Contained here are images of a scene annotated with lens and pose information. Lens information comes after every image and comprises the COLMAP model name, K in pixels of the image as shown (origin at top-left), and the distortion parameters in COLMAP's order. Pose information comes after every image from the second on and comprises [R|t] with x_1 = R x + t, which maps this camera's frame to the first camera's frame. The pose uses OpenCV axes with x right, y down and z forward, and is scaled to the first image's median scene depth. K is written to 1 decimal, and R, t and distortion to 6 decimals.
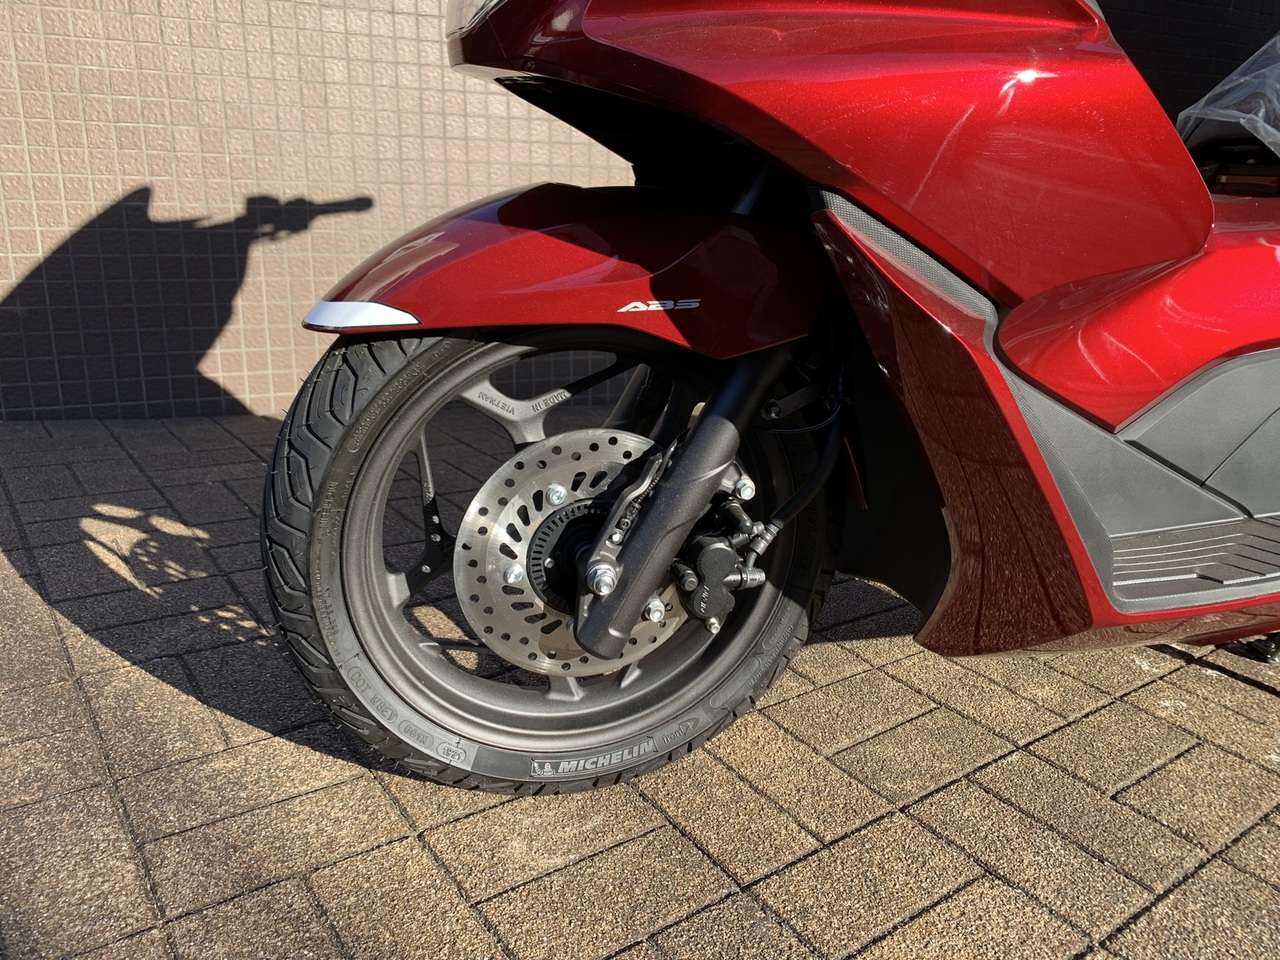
lens RADIAL K [[1071.6, 0, 640.0], [0, 1071.6, 480.0], [0, 0, 1]] dist [-0.006762, -0.008889]
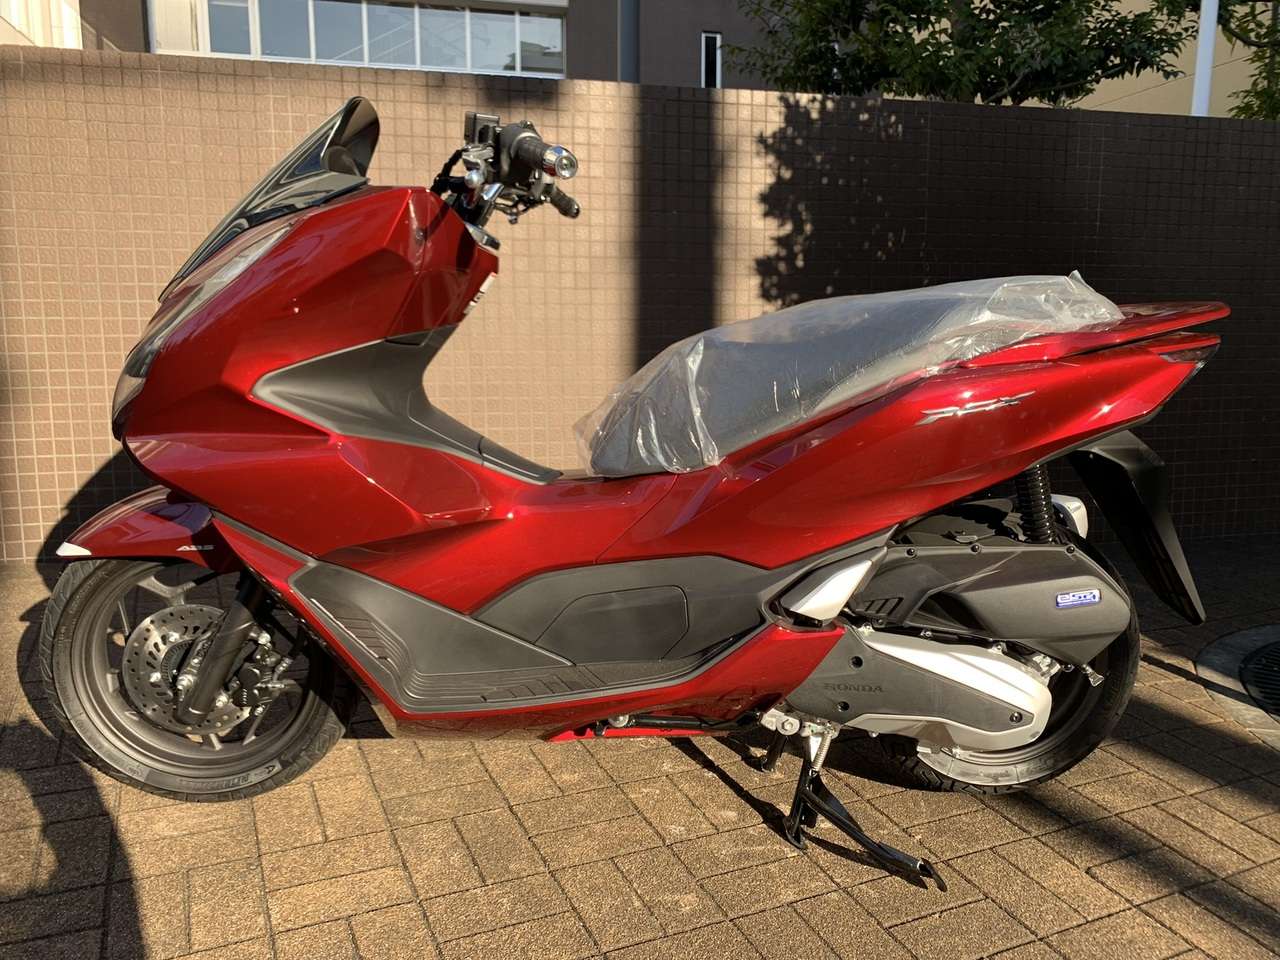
lens RADIAL K [[1071.6, 0, 640.0], [0, 1071.6, 480.0], [0, 0, 1]] dist [-0.006762, -0.008889]
pose [[0.975602, 0.014256, -0.219084, 1.164362], [-0.037084, 0.994252, -0.100442, -0.105889], [0.216393, 0.106116, 0.970522, -0.735908]]
